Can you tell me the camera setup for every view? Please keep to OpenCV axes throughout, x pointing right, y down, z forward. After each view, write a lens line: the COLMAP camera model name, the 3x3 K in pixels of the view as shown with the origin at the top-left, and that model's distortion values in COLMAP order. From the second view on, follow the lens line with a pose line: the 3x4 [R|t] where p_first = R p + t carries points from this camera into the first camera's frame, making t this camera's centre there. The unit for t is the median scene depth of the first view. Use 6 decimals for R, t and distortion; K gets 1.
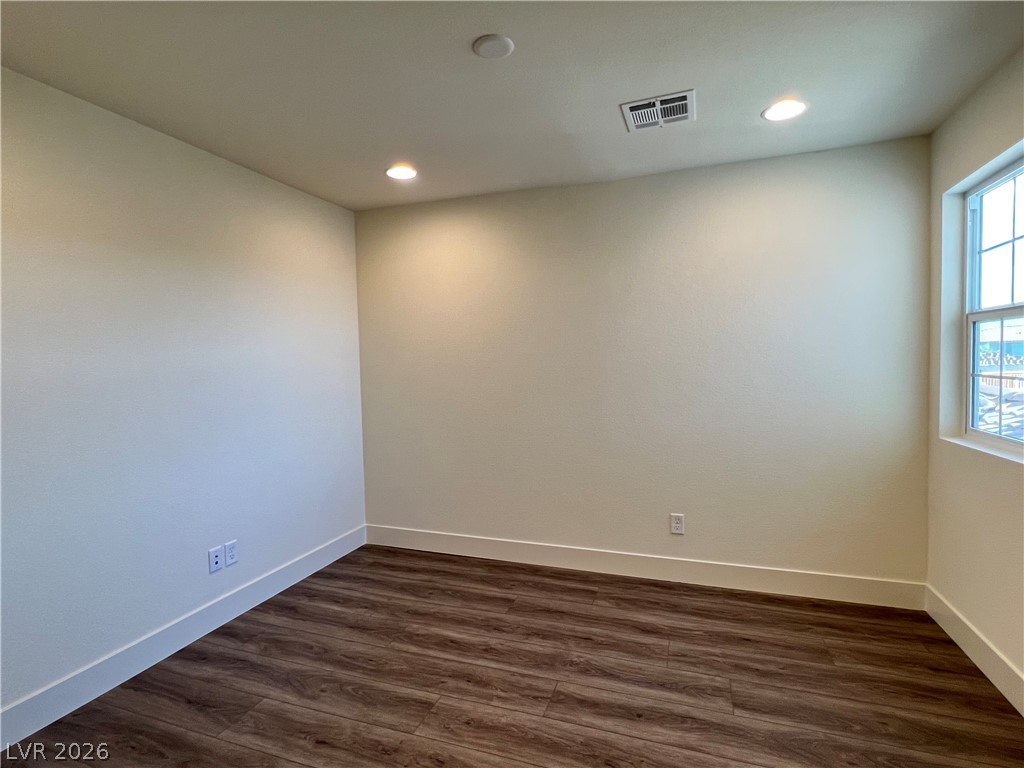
lens RADIAL K [[519.0, 0, 508.3], [0, 519.0, 380.9], [0, 0, 1]] dist [0.011268, 0.000458]
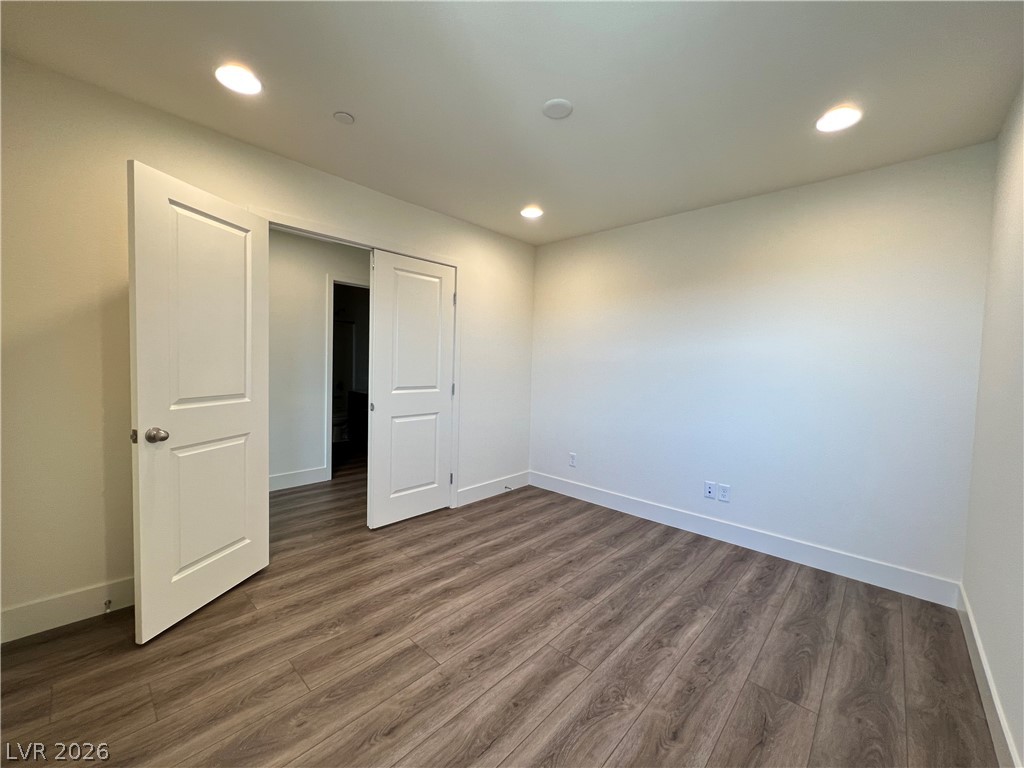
lens RADIAL K [[412.1, 0, 518.5], [0, 412.1, 381.0], [0, 0, 1]] dist [-0.001199, 0.000648]
pose [[-0.384072, 0.048891, -0.922008, 0.760248], [-0.054795, 0.995630, 0.075621, -0.020864], [0.921676, 0.079566, -0.379715, 1.016078]]
